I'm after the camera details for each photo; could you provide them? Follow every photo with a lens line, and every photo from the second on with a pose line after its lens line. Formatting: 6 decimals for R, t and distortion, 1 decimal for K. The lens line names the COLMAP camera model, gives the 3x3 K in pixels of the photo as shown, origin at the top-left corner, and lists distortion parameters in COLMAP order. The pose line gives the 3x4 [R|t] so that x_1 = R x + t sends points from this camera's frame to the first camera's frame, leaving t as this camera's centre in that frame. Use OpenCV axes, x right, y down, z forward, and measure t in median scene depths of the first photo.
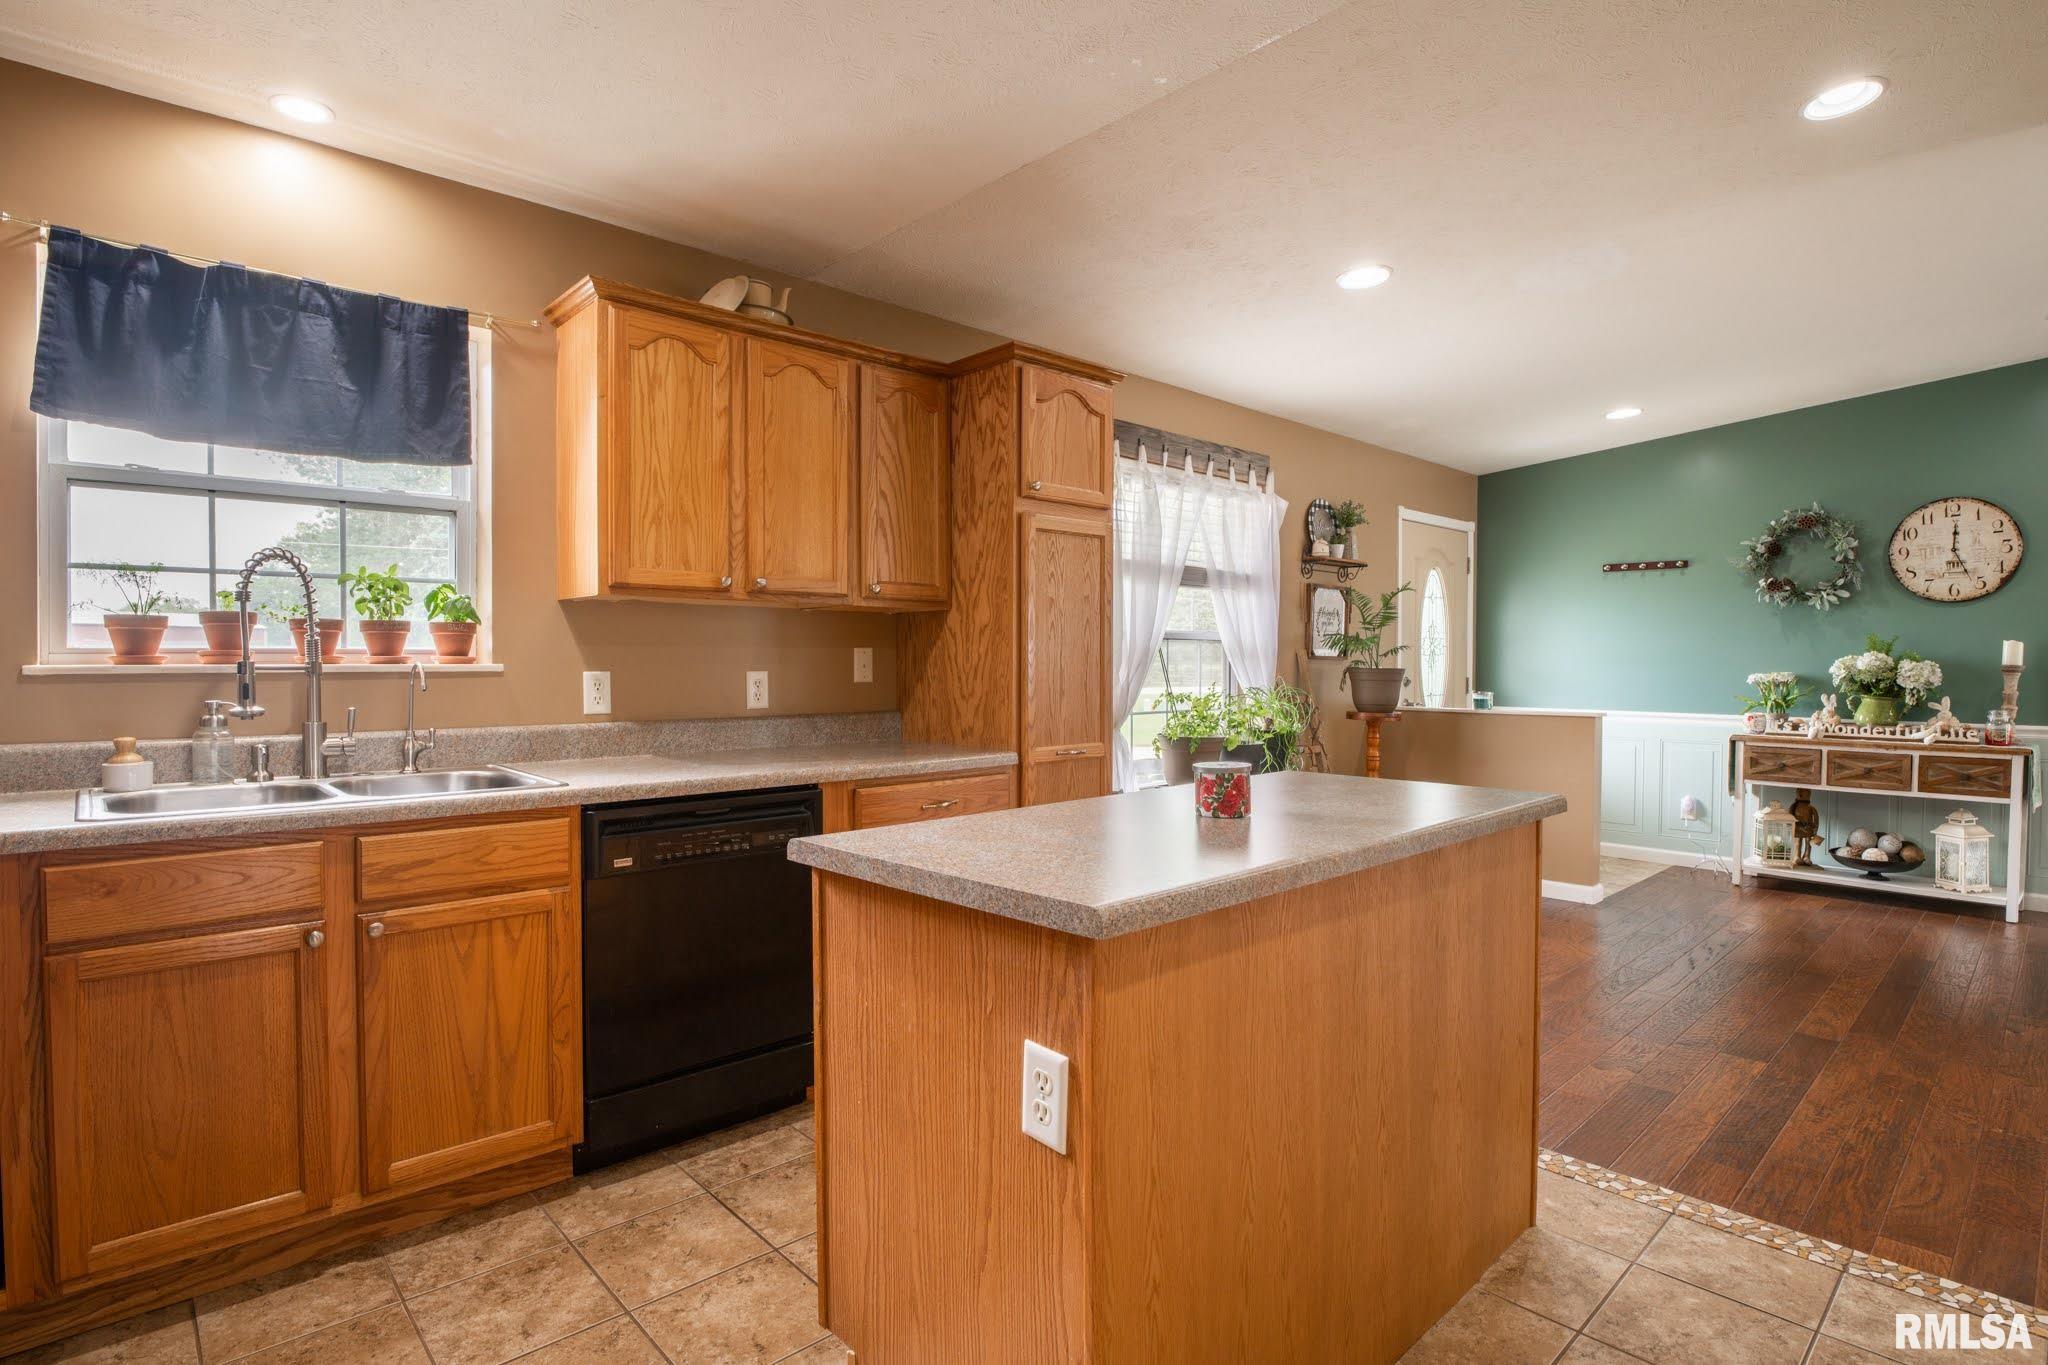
lens RADIAL K [[1008.6, 0, 1035.4], [0, 1008.6, 682.7], [0, 0, 1]] dist [-0.020487, -0.000358]
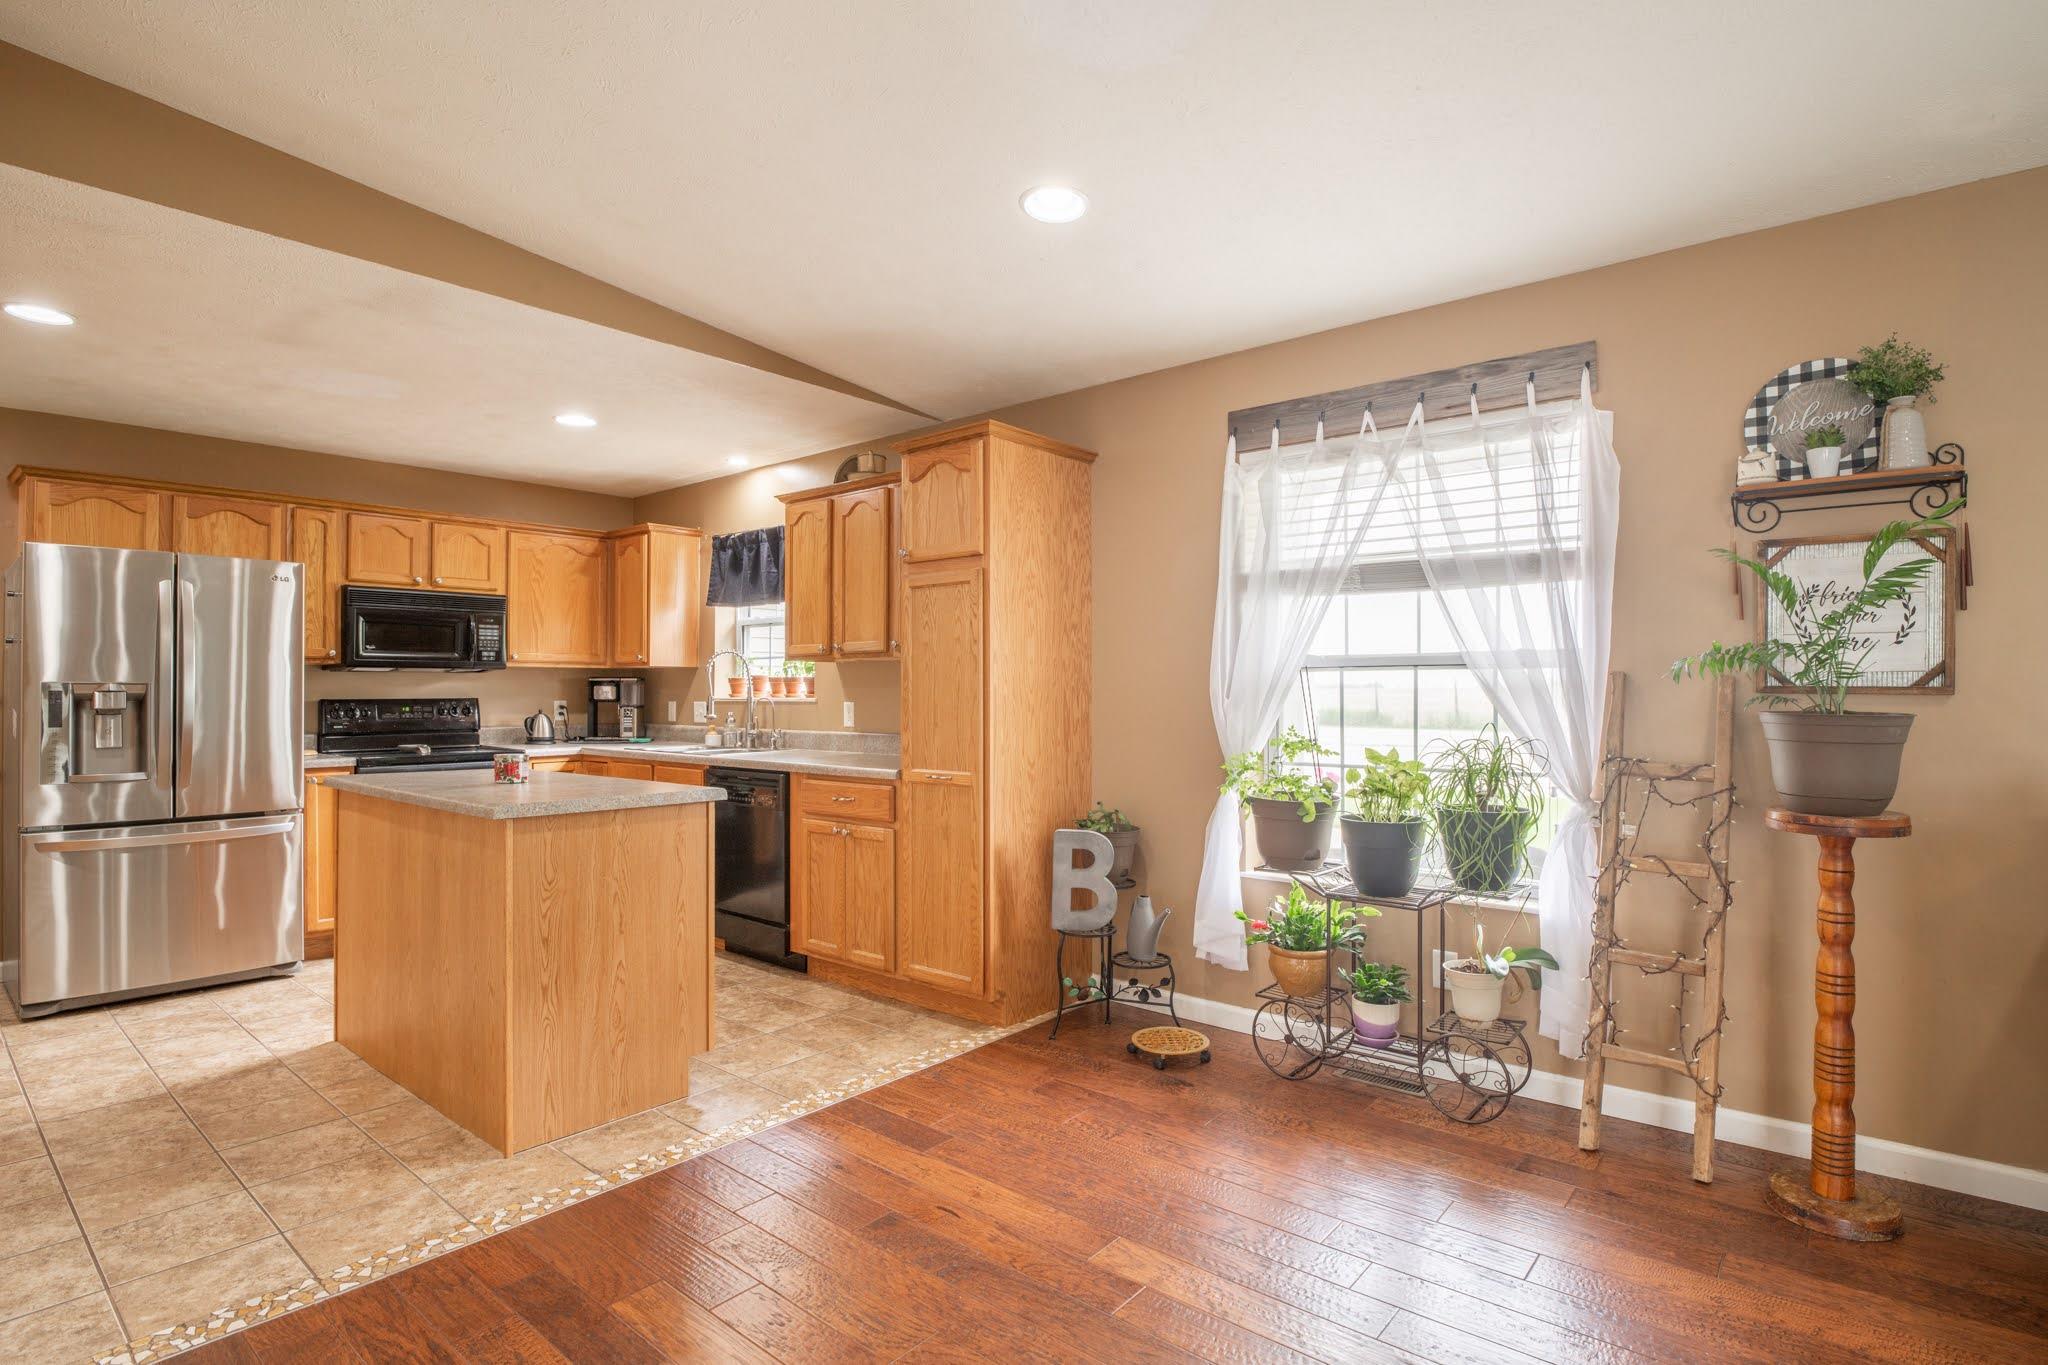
lens RADIAL K [[1008.6, 0, 1035.1], [0, 1008.6, 688.4], [0, 0, 1]] dist [-0.020487, -0.000358]
pose [[0.126956, -0.007391, -0.991881, 1.583475], [-0.022733, 0.999688, -0.010358, -0.029355], [0.991648, 0.023864, 0.126748, 1.297034]]
